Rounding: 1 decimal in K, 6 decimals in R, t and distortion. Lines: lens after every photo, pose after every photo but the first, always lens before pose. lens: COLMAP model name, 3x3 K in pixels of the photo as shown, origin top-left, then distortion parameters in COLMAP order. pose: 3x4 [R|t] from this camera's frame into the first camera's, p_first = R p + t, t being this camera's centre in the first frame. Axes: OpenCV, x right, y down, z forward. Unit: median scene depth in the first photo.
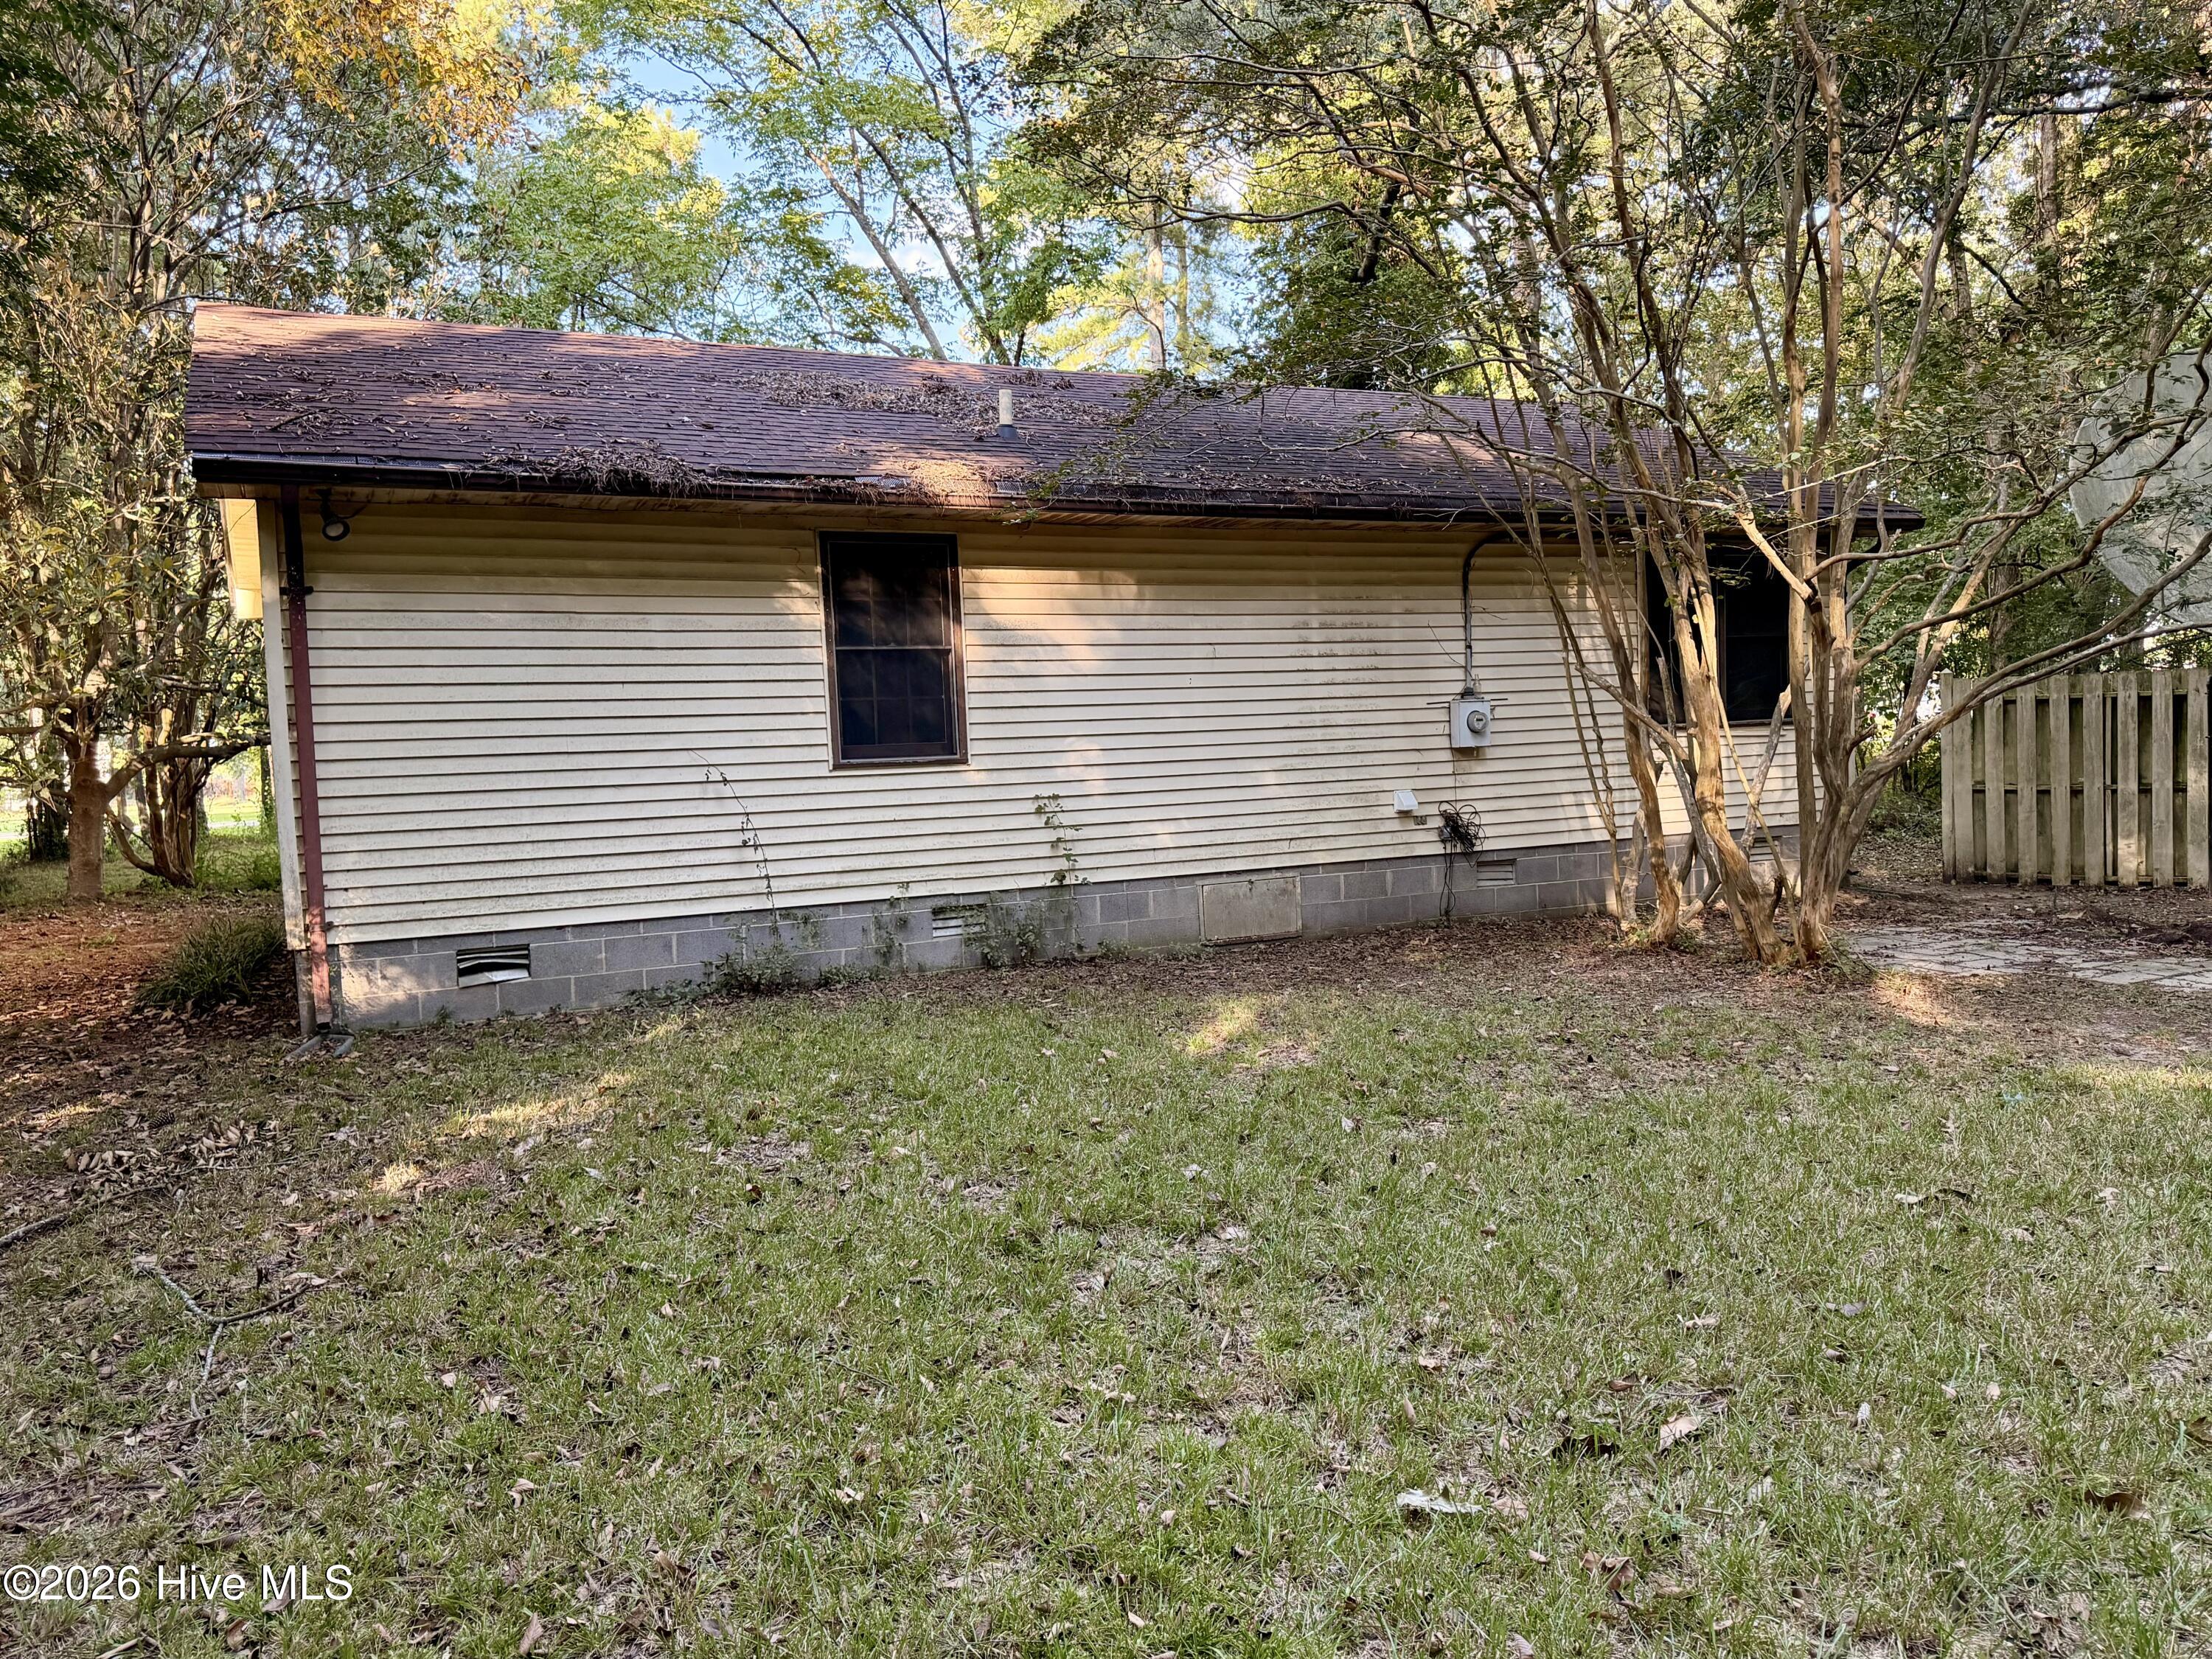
lens RADIAL K [[1628.1, 0, 1105.8], [0, 1628.1, 840.5], [0, 0, 1]] dist [0.004904, 0.000038]
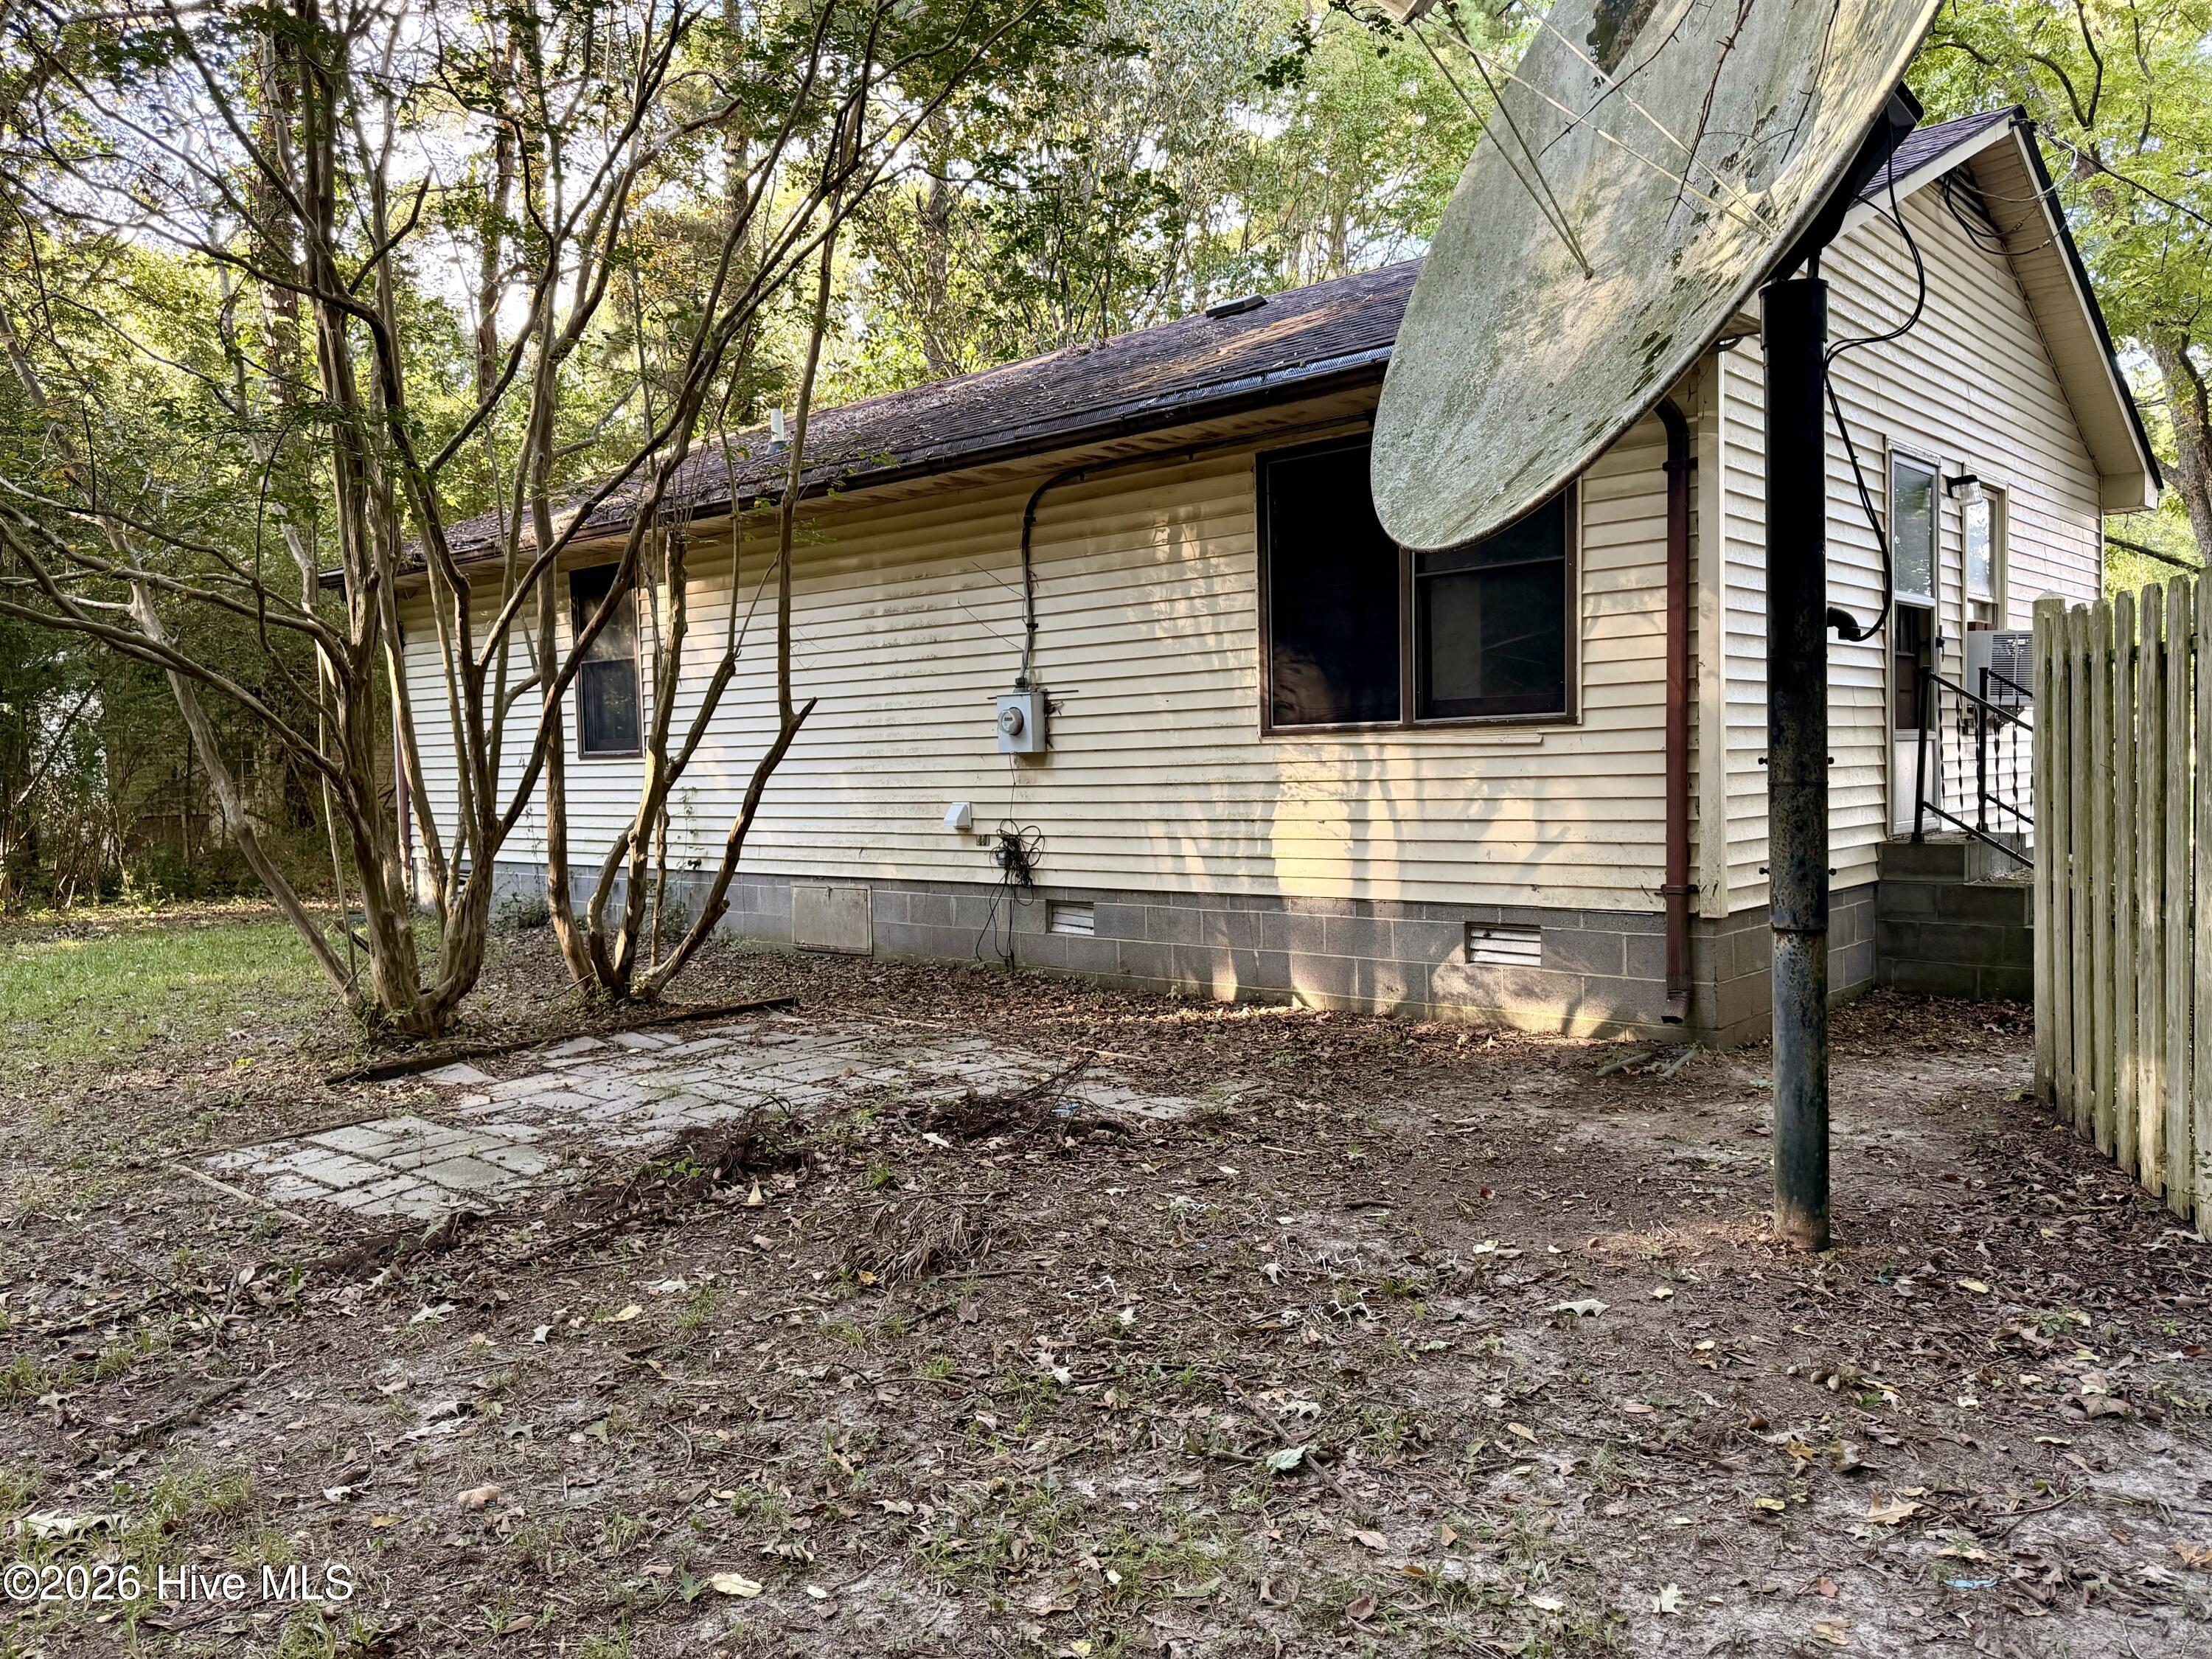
lens RADIAL K [[1628.1, 0, 1105.5], [0, 1628.1, 820.3], [0, 0, 1]] dist [0.004904, 0.000038]
pose [[0.421569, 0.076968, -0.903524, 0.955236], [-0.031166, 0.997032, 0.070392, -0.081710], [0.906261, -0.001516, 0.422717, 0.702229]]
